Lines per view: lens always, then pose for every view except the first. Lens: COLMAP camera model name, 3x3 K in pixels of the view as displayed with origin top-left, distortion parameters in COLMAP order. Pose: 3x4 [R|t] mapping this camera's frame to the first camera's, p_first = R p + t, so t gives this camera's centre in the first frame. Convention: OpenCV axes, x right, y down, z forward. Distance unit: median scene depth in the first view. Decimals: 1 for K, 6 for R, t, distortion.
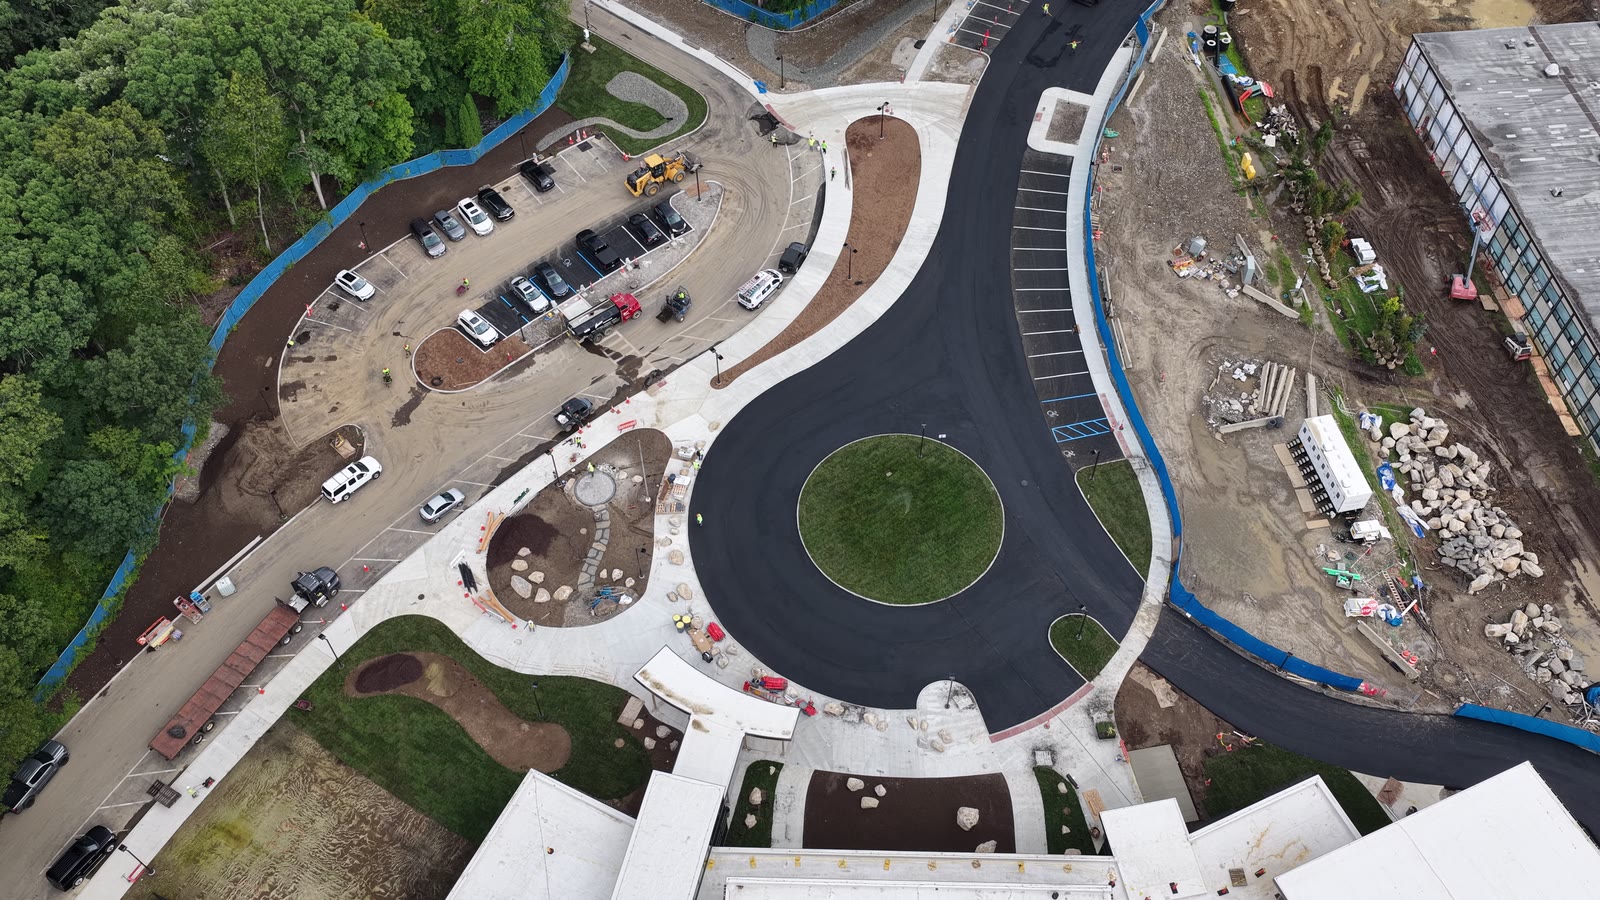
lens RADIAL K [[1386.1, 0, 800.8], [0, 1386.1, 452.7], [0, 0, 1]] dist [-0.013315, 0.047171]
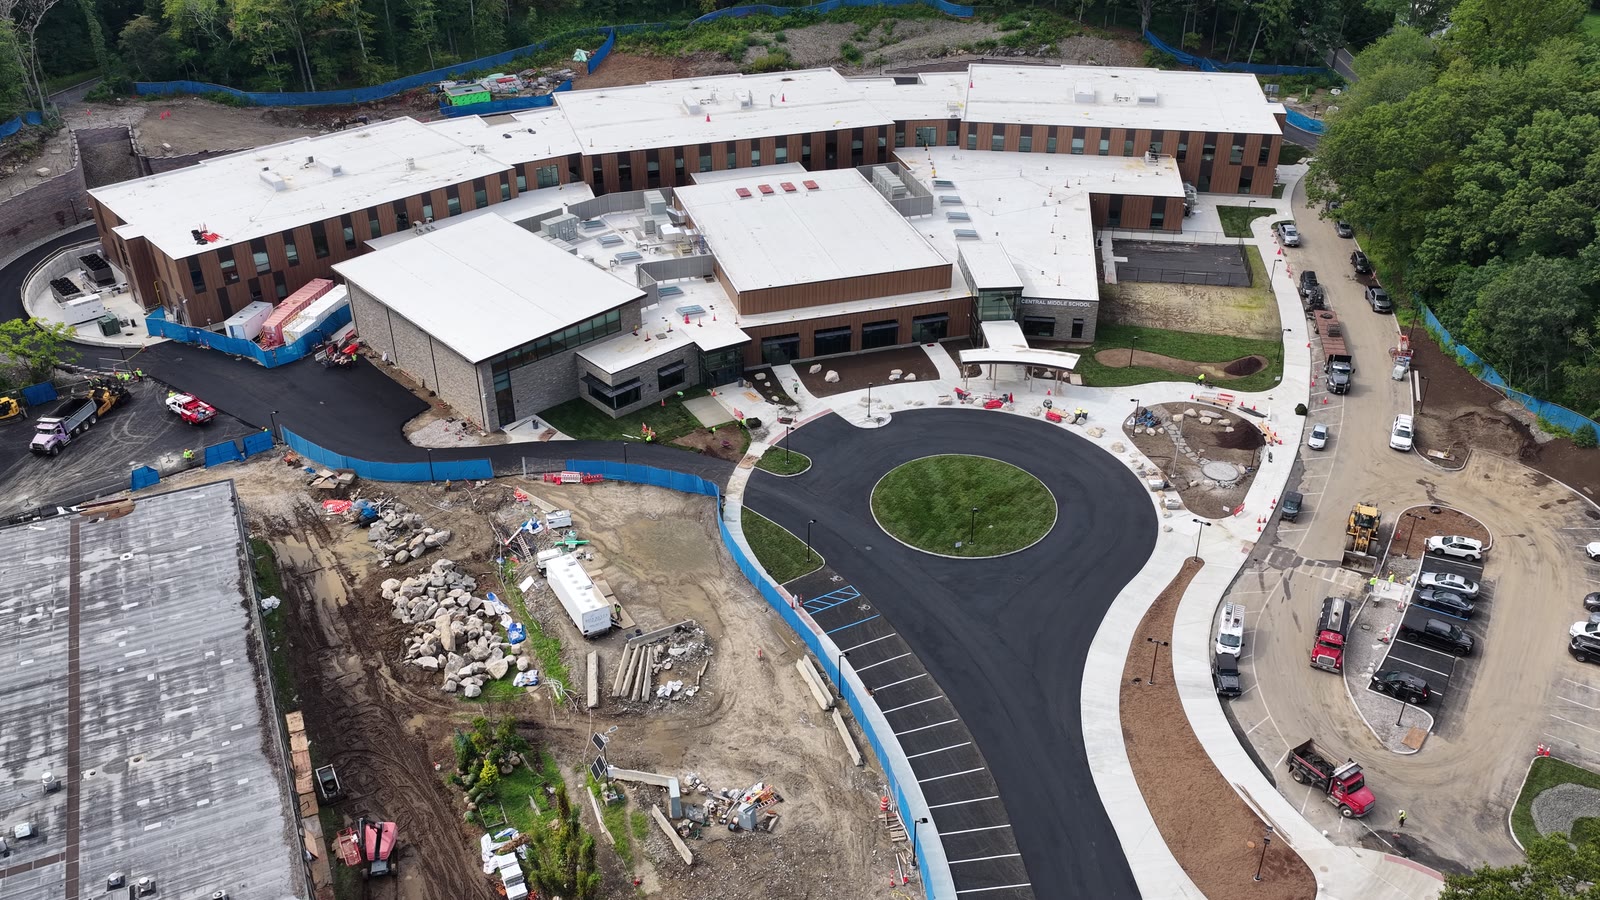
lens RADIAL K [[1386.1, 0, 809.2], [0, 1386.1, 444.1], [0, 0, 1]] dist [-0.013315, 0.047171]
pose [[-0.948120, 0.165193, -0.271624, 0.448622], [-0.254780, 0.116198, 0.959992, -0.924498], [0.190146, 0.979392, -0.068081, 0.932220]]
